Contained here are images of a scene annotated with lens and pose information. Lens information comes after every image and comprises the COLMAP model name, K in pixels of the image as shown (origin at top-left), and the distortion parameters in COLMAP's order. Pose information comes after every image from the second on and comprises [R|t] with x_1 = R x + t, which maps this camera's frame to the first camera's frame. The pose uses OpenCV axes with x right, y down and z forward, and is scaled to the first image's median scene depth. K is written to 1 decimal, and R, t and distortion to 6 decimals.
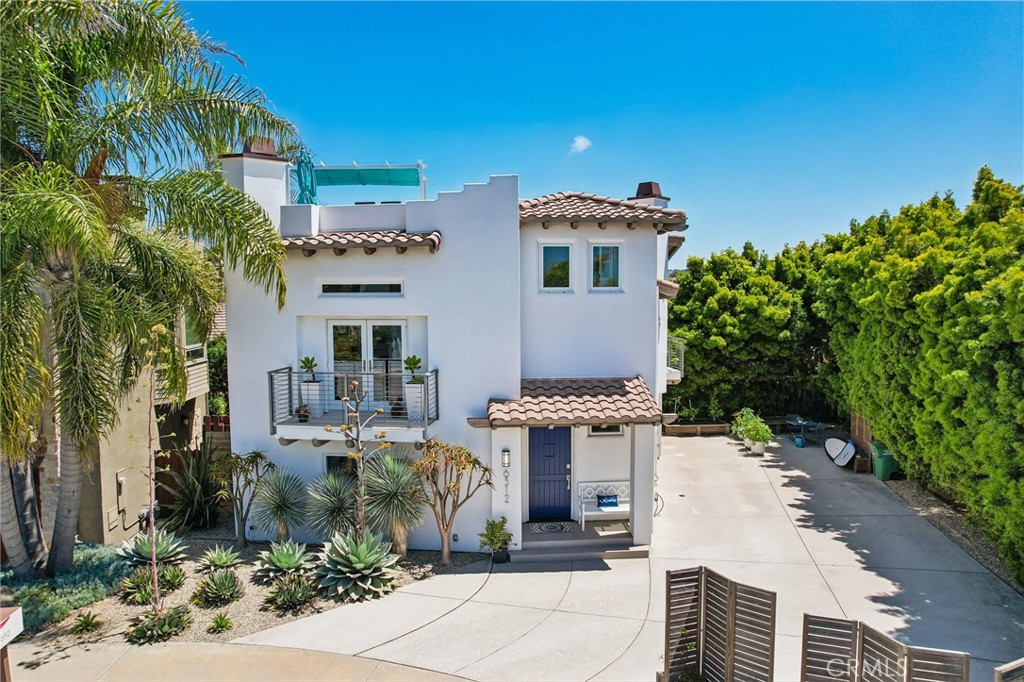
lens RADIAL K [[656.7, 0, 512.0], [0, 656.7, 341.0], [0, 0, 1]] dist [-0.075618, 0.058394]
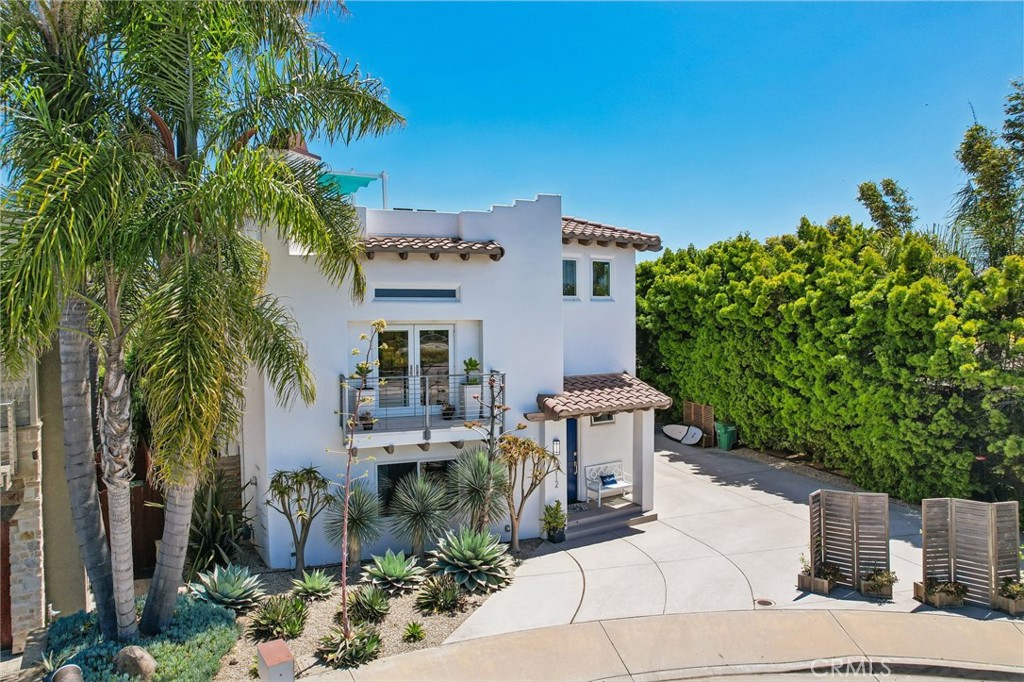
lens RADIAL K [[656.7, 0, 512.0], [0, 656.7, 341.0], [0, 0, 1]] dist [-0.075618, 0.058394]
pose [[0.886784, -0.017348, 0.461858, -0.544259], [0.035825, 0.998869, -0.031267, 0.028752], [-0.460794, 0.044274, 0.886402, 0.038860]]
